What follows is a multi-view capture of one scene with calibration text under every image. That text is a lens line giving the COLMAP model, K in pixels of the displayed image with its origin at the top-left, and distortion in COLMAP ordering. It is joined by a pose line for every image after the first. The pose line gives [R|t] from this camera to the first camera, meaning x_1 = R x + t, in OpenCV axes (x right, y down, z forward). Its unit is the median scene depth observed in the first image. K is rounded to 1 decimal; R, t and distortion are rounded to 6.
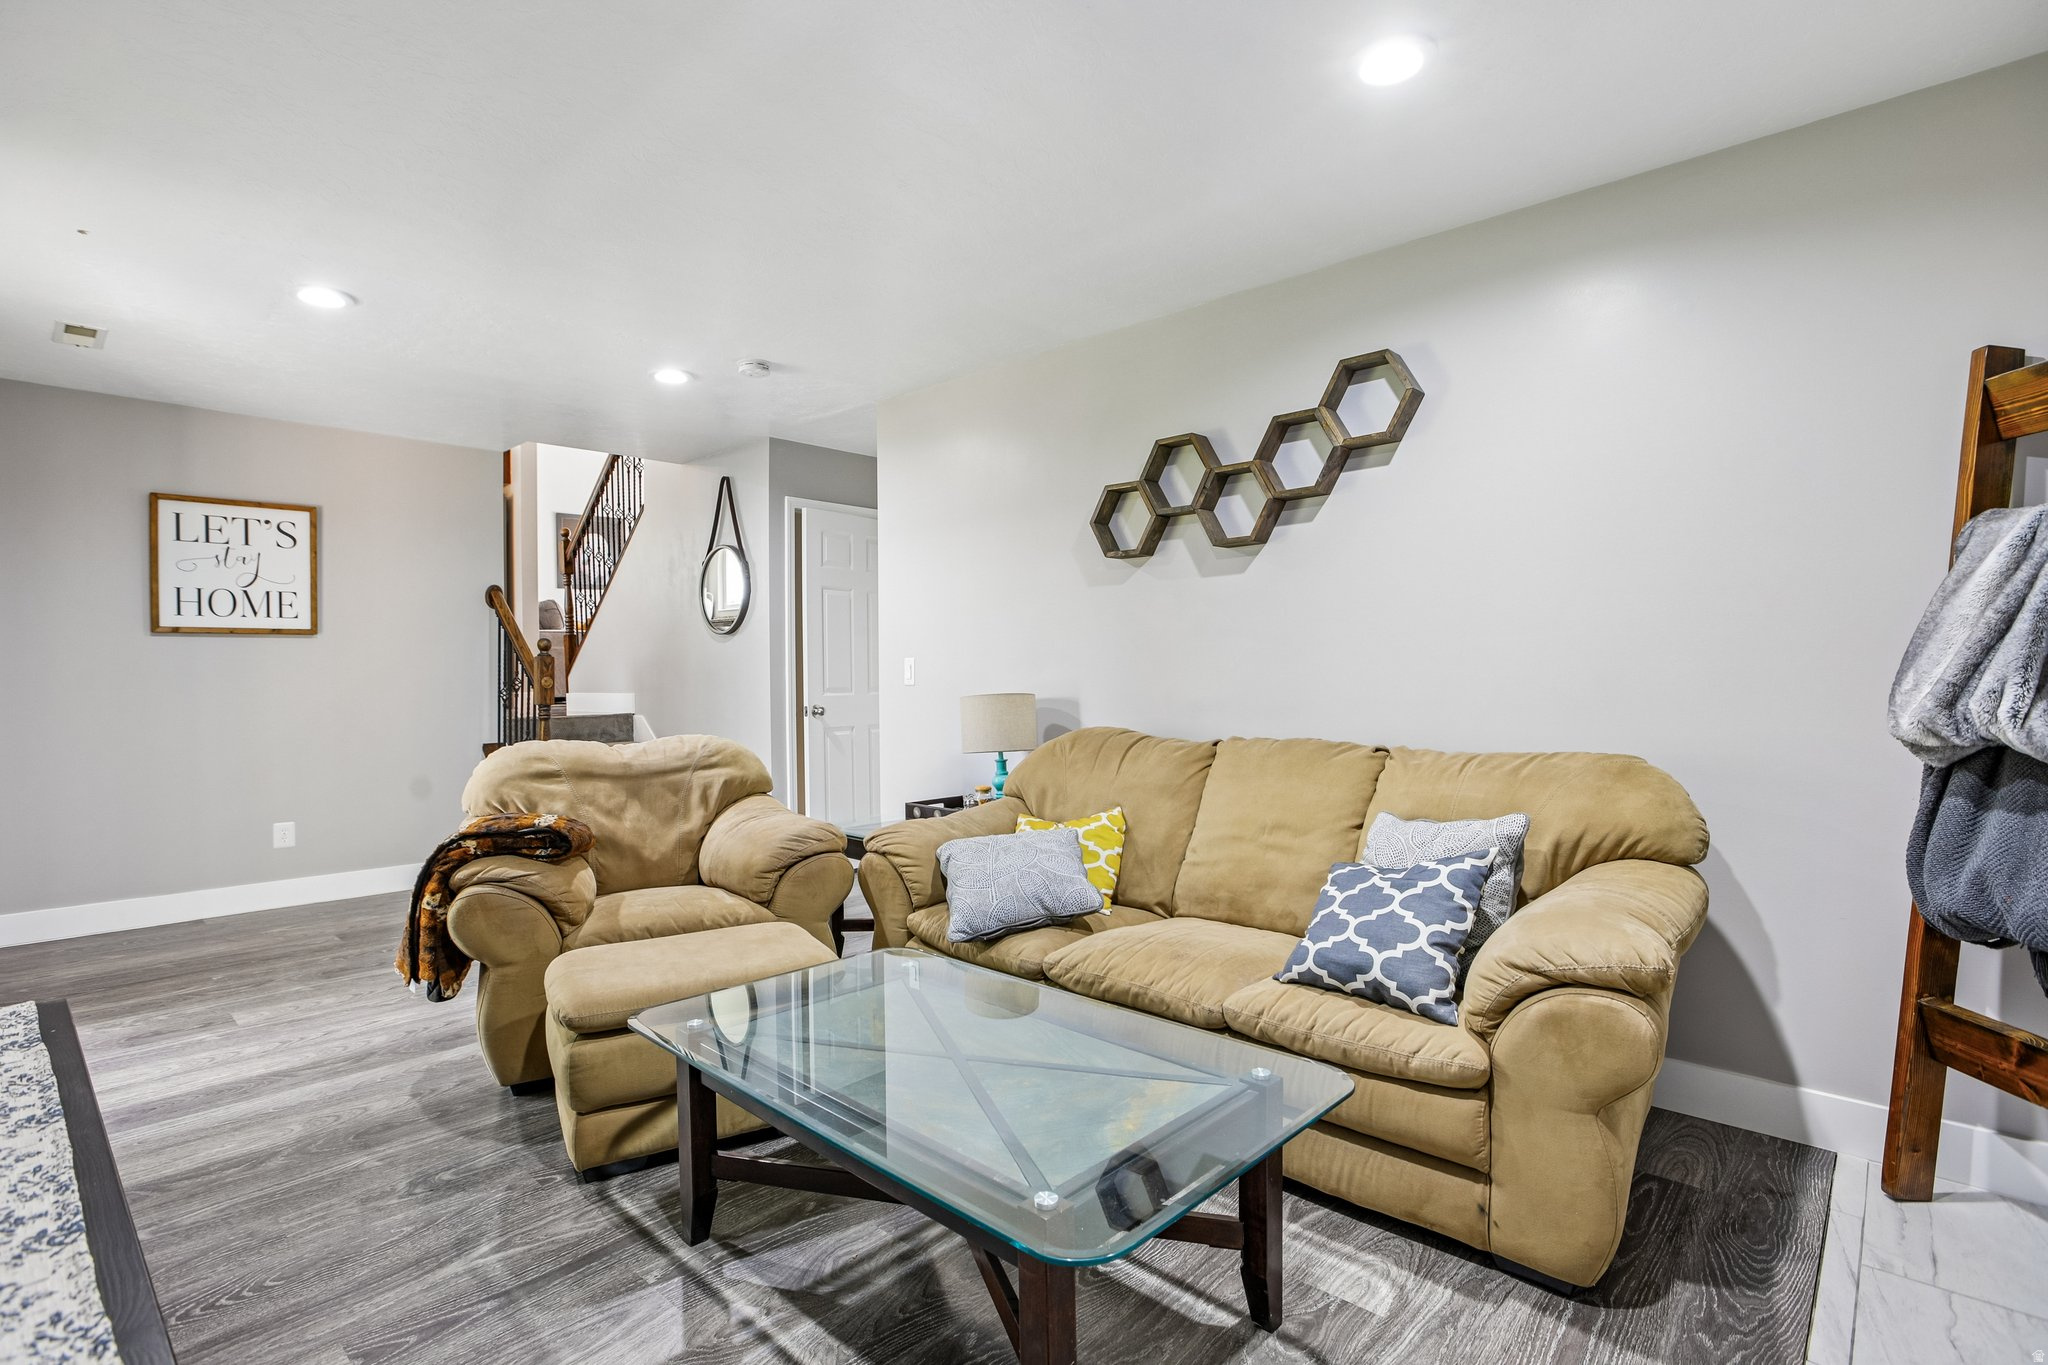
lens RADIAL K [[987.2, 0, 1019.6], [0, 987.2, 672.9], [0, 0, 1]] dist [-0.043976, 0.016820]
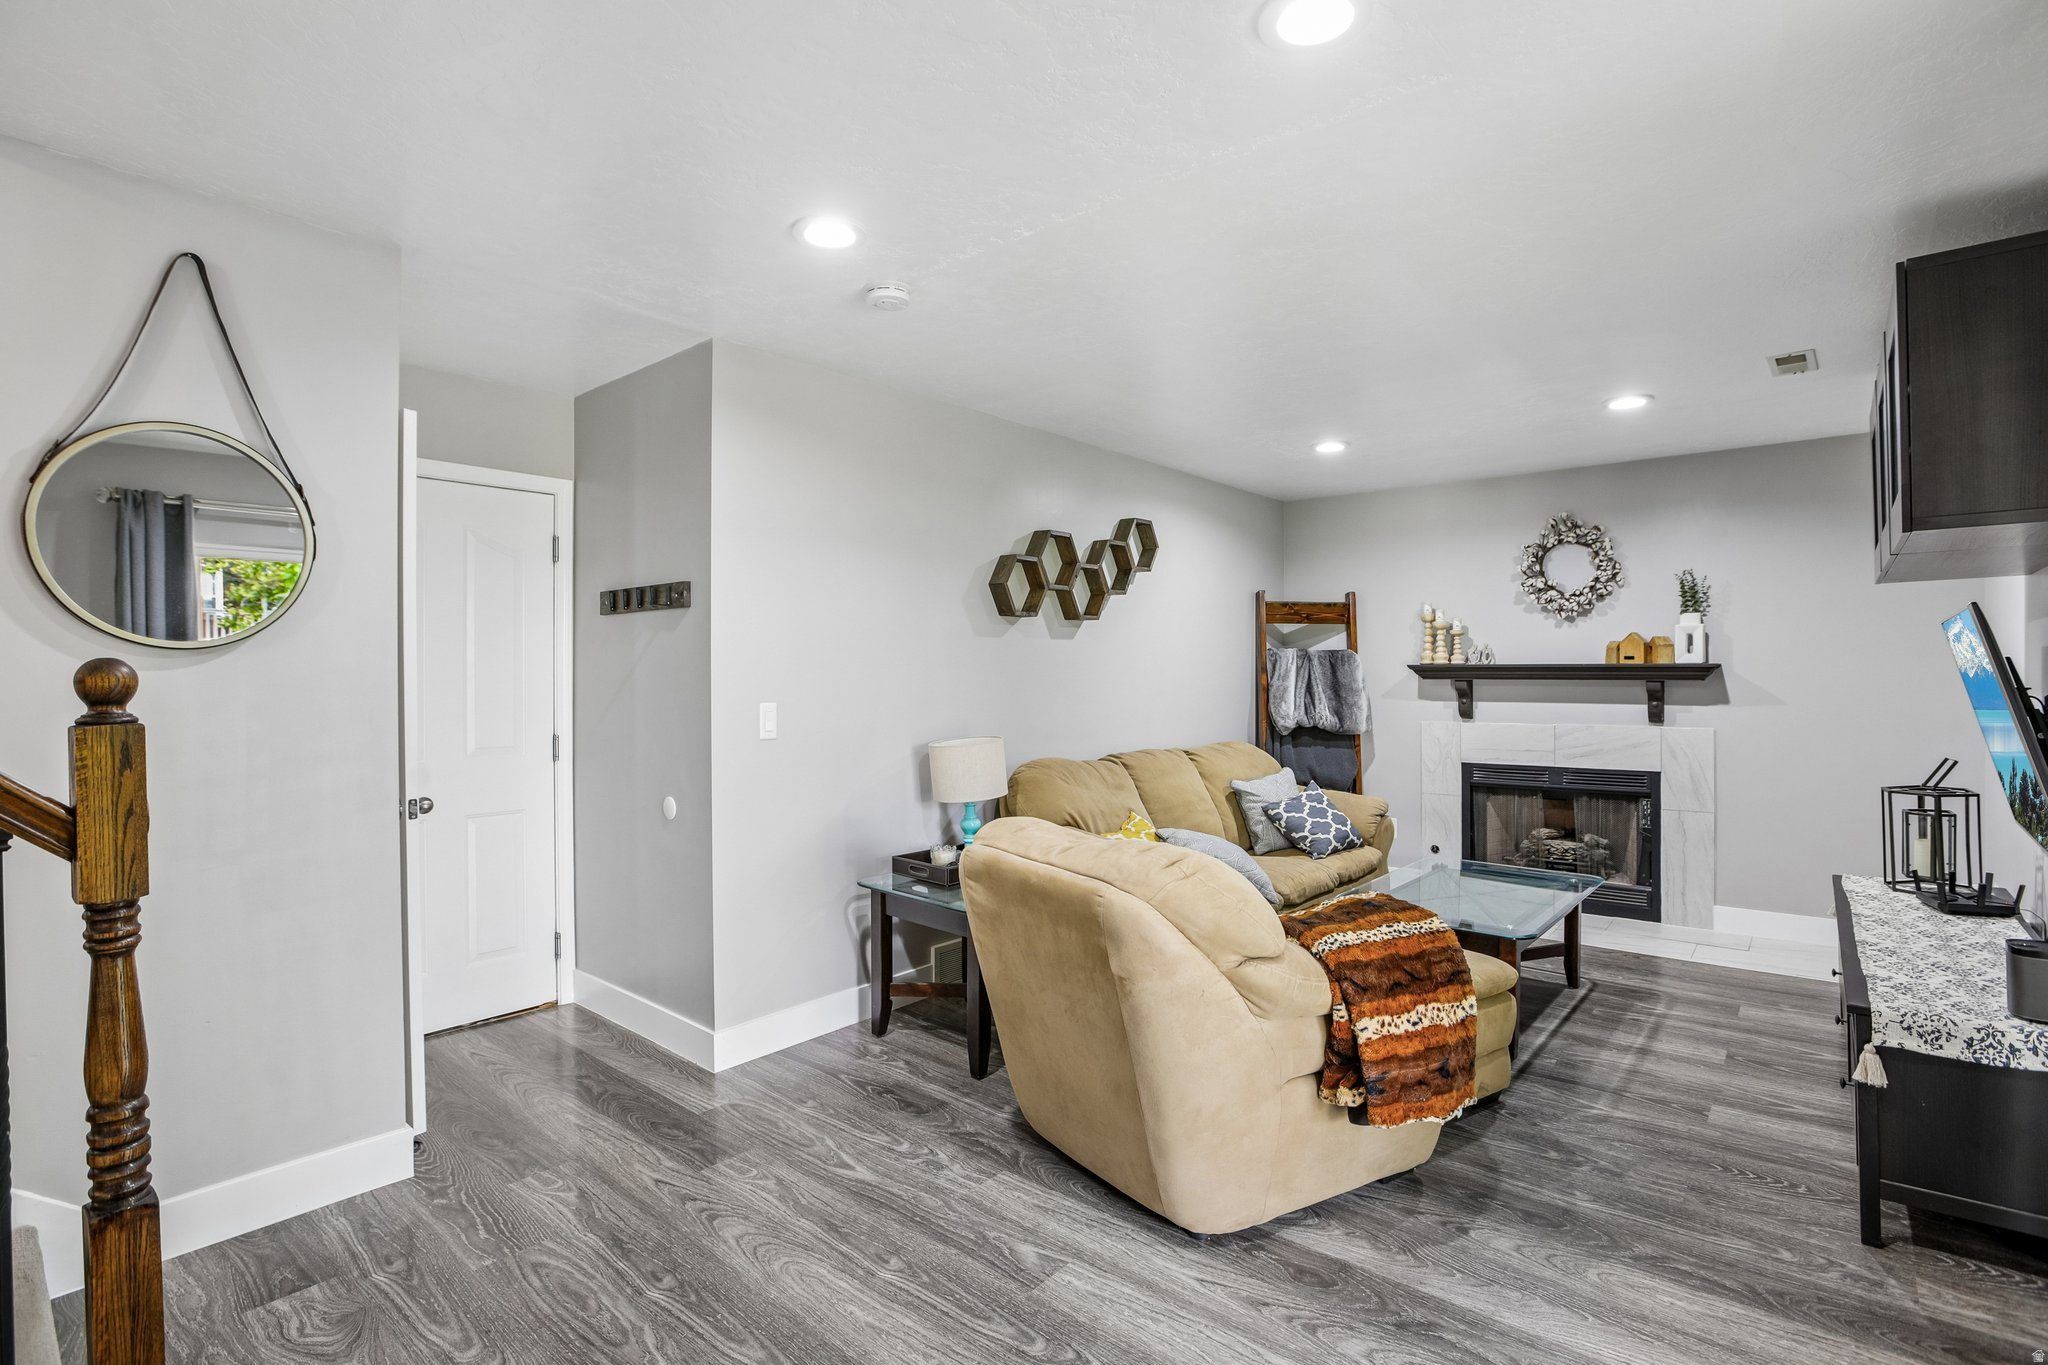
lens RADIAL K [[987.2, 0, 1019.6], [0, 987.2, 672.9], [0, 0, 1]] dist [-0.043976, 0.016820]
pose [[-0.057436, 0.006791, 0.998326, -1.480430], [0.000974, 0.999977, -0.006746, -0.055533], [-0.998349, 0.000585, -0.057442, 1.458011]]
